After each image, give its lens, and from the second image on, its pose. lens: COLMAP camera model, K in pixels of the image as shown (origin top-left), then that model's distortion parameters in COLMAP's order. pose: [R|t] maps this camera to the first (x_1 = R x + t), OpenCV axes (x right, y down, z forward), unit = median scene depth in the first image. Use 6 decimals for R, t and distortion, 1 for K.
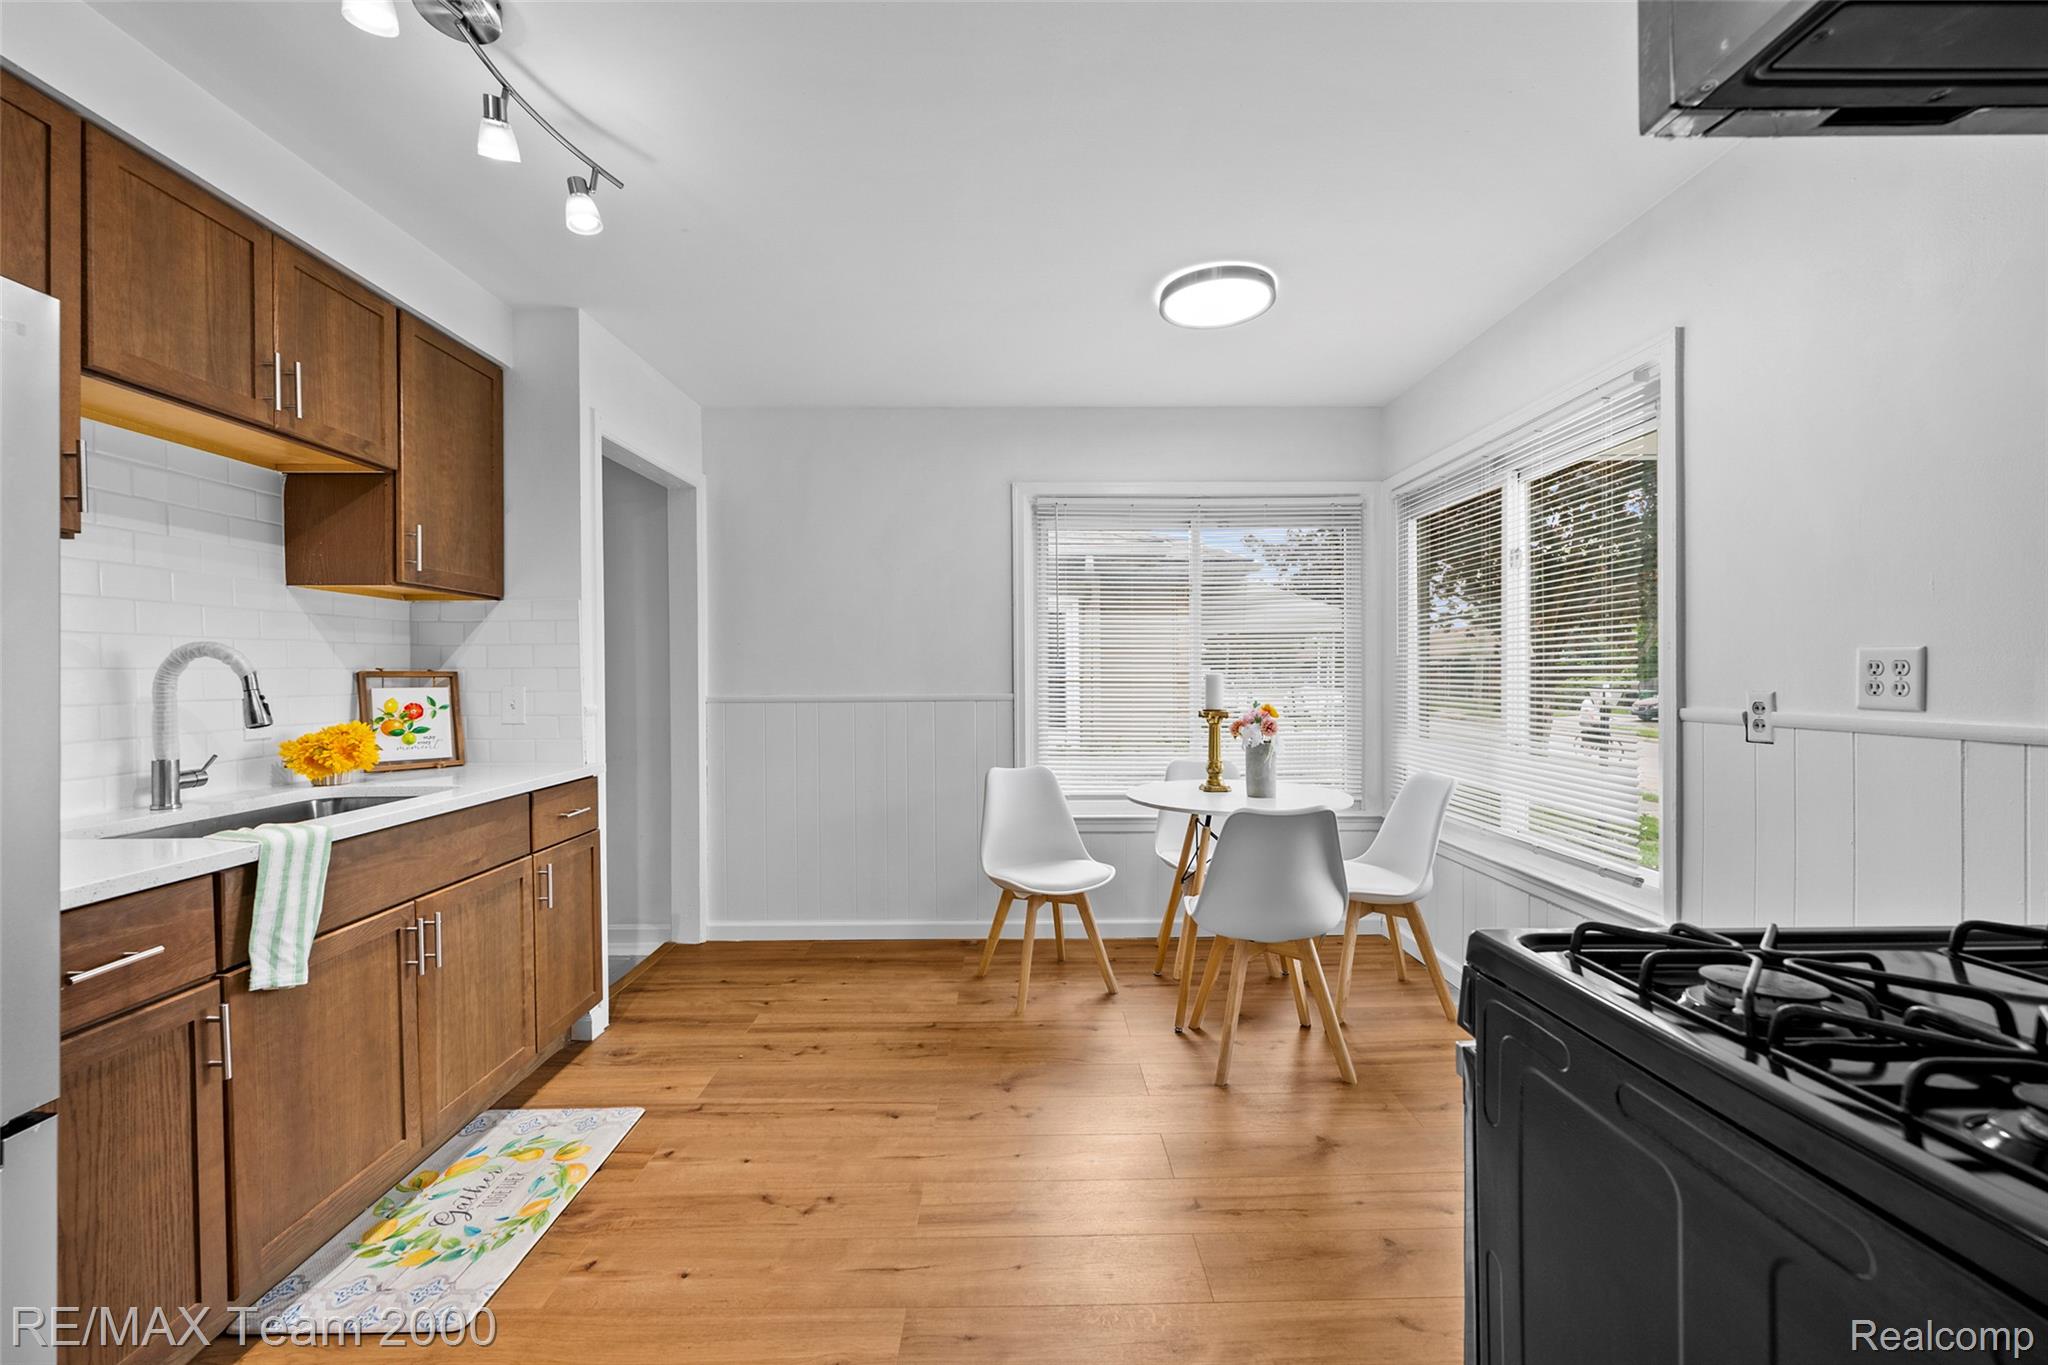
lens RADIAL K [[821.2, 0, 1021.9], [0, 821.2, 674.7], [0, 0, 1]] dist [0.000416, 0.000200]
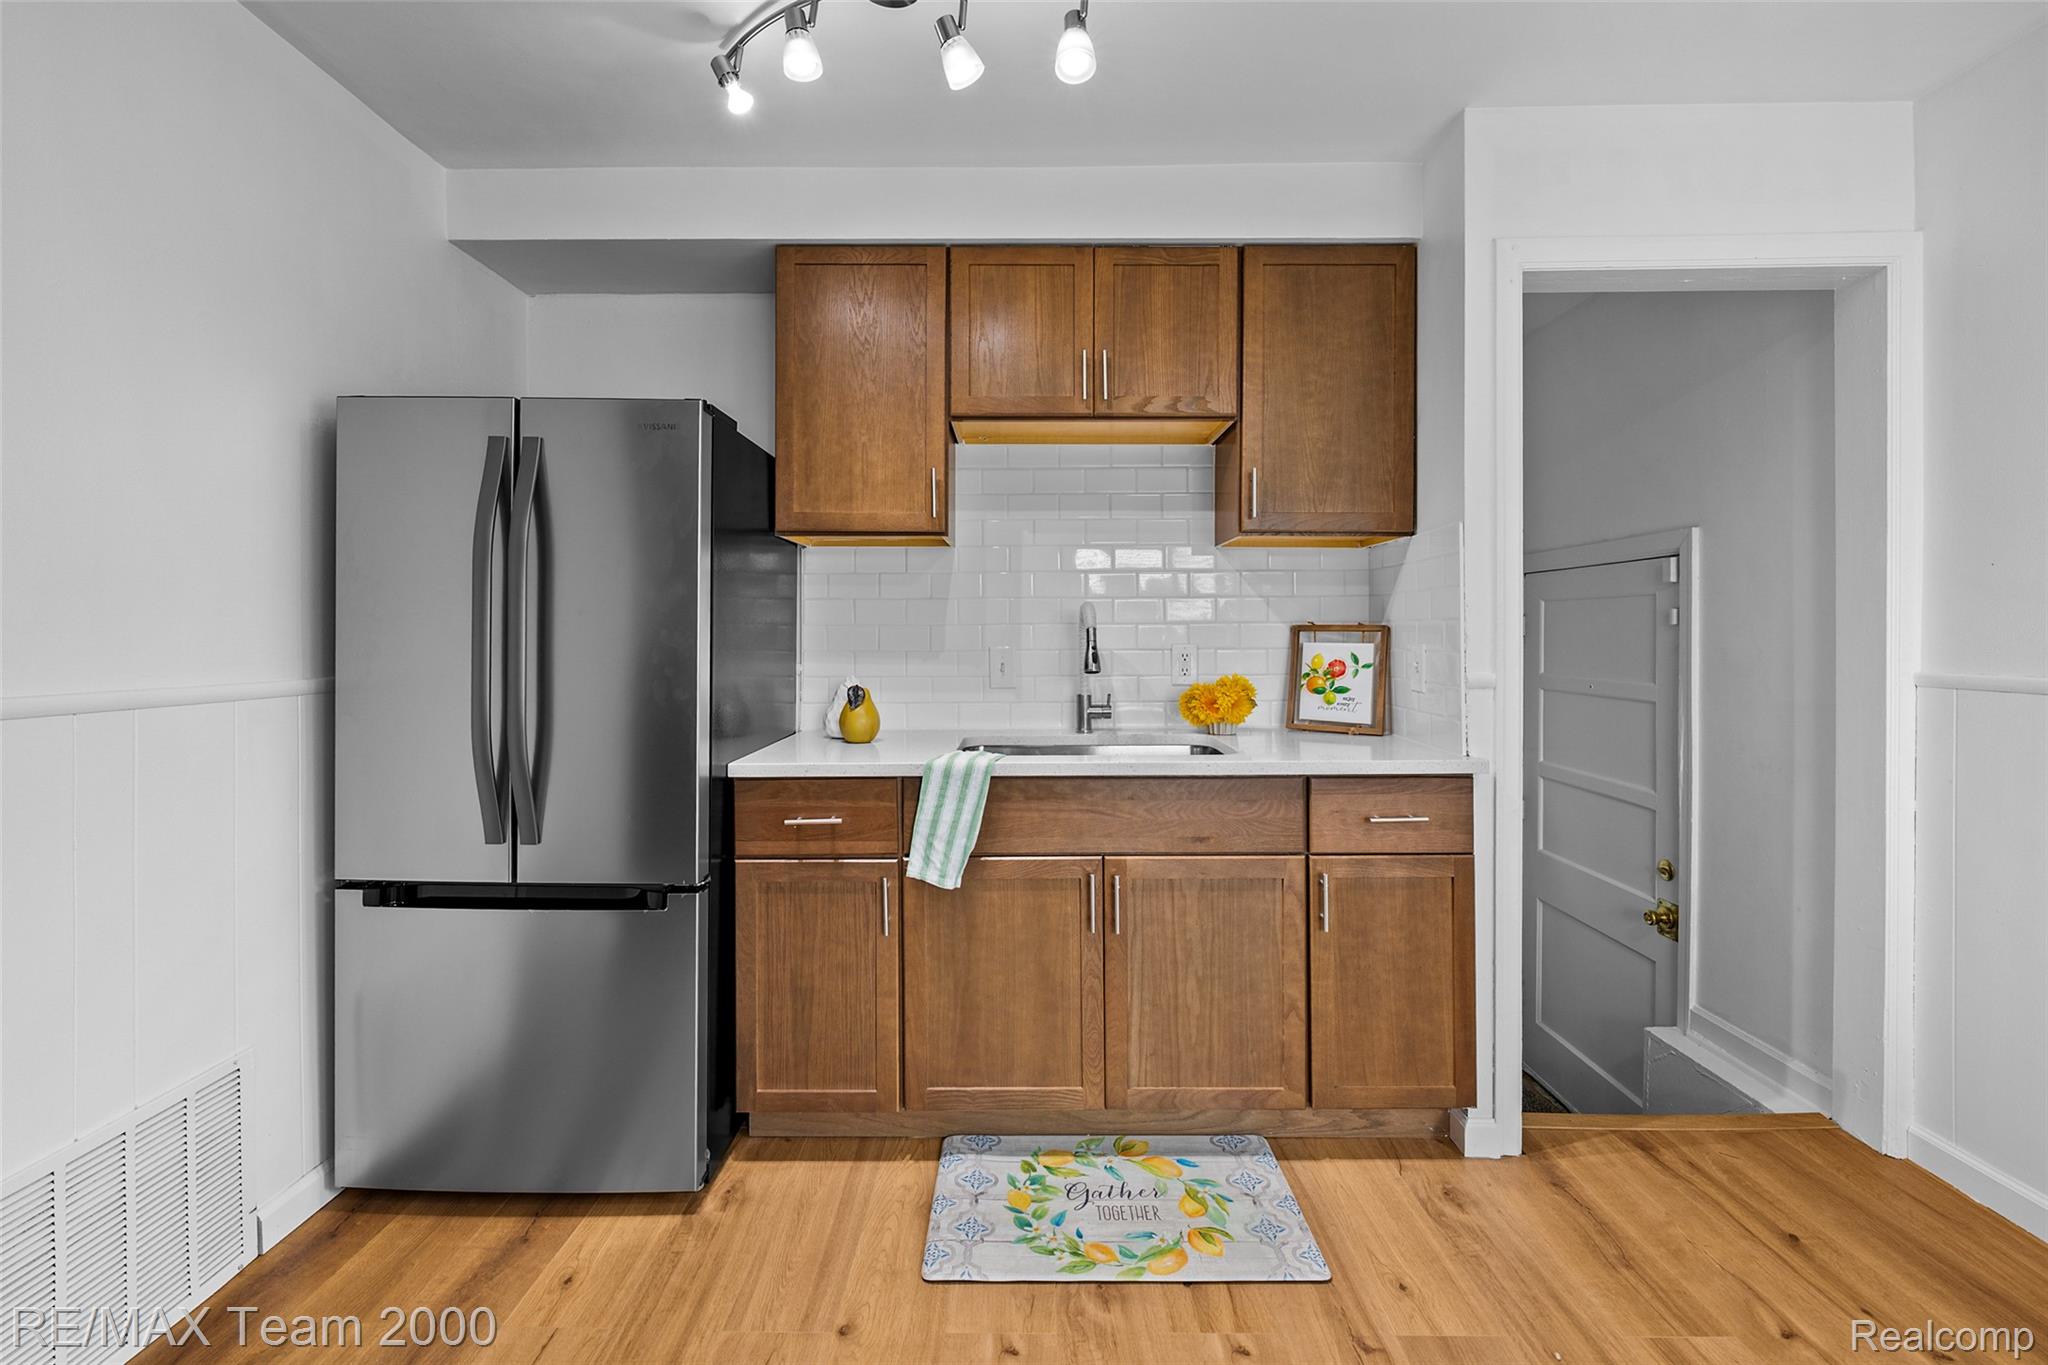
lens RADIAL K [[840.7, 0, 1019.0], [0, 840.7, 631.6], [0, 0, 1]] dist [-0.001327, -0.000001]
pose [[-0.020250, 0.005139, -0.999782, 0.220040], [-0.001176, 0.999986, 0.005164, -0.001135], [0.999794, 0.001280, -0.020243, 0.735741]]
